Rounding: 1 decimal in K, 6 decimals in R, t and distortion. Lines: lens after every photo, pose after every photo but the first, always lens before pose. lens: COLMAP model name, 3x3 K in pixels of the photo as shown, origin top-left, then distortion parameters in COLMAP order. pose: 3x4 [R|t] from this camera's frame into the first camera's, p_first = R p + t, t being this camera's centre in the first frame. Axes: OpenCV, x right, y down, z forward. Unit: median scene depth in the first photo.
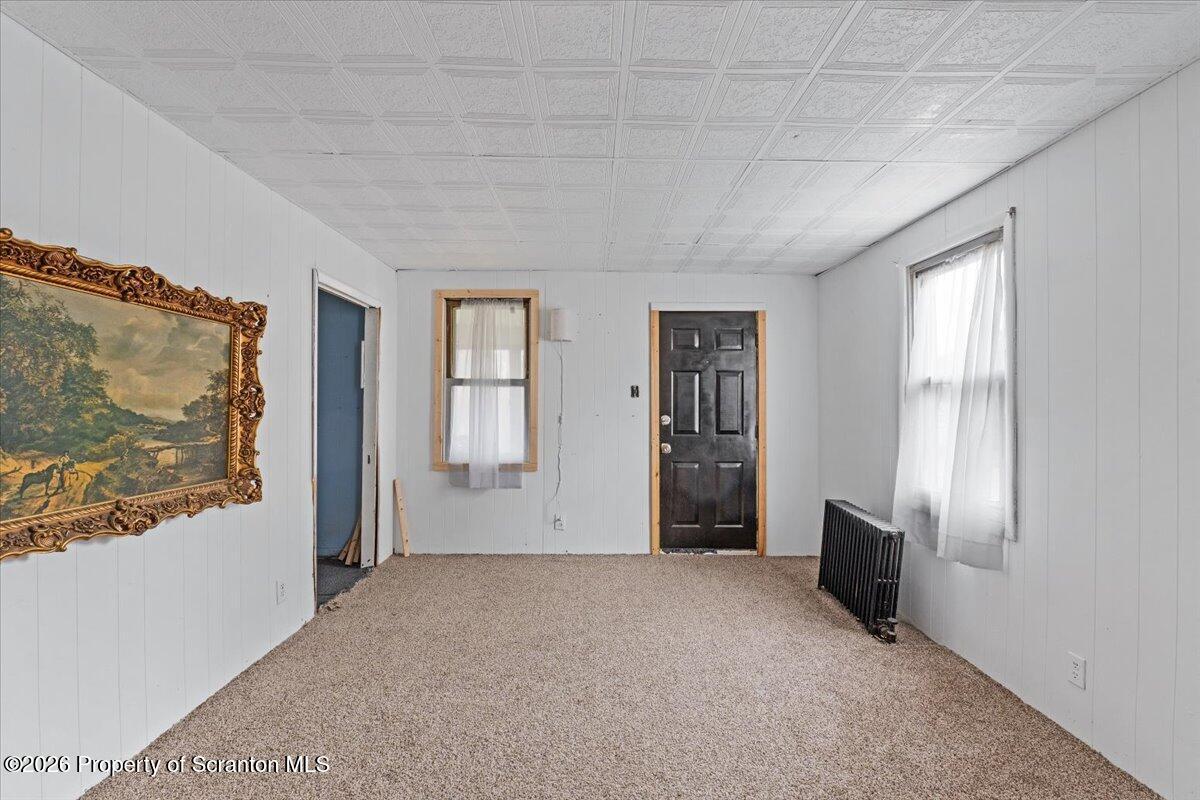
lens RADIAL K [[503.7, 0, 596.2], [0, 503.7, 403.5], [0, 0, 1]] dist [0.004597, 0.000203]
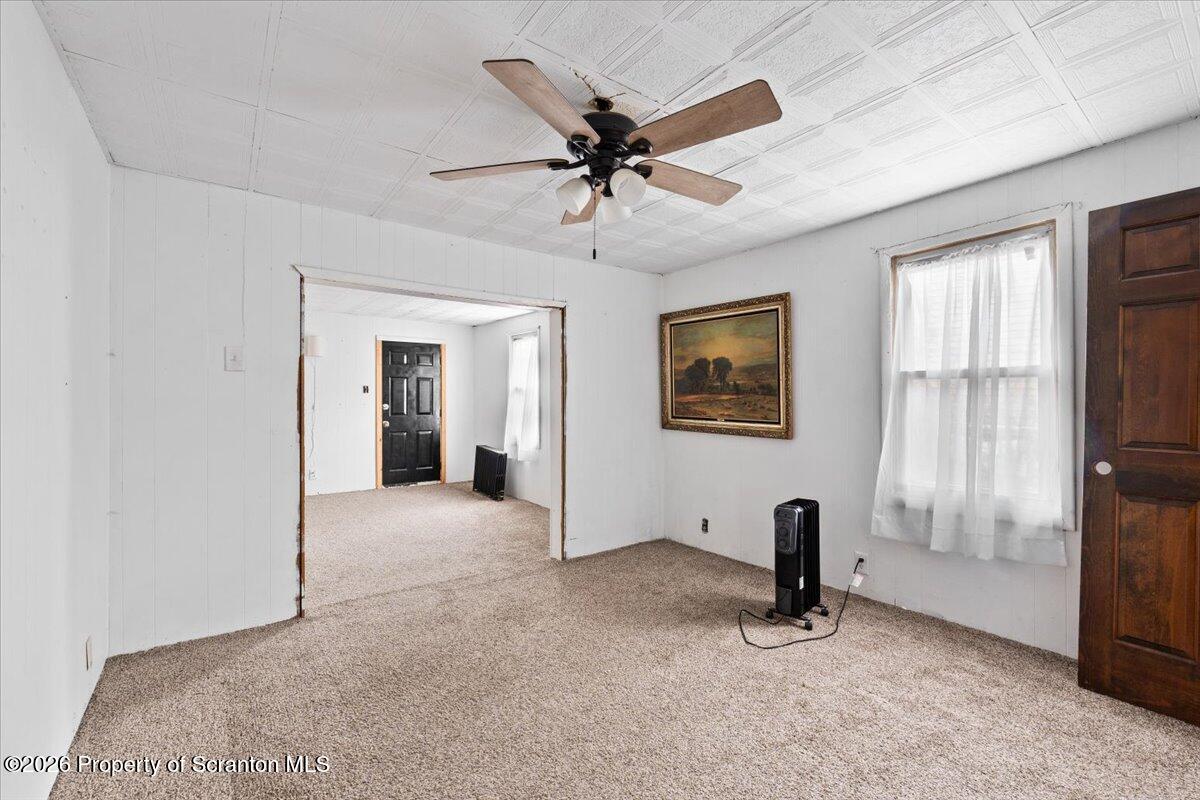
lens RADIAL K [[503.7, 0, 592.6], [0, 503.7, 399.9], [0, 0, 1]] dist [0.004597, 0.000203]
pose [[0.804205, -0.007120, 0.594310, -0.298248], [-0.004229, 0.999834, 0.017702, -0.022093], [-0.594337, -0.016749, 0.804041, -0.726100]]
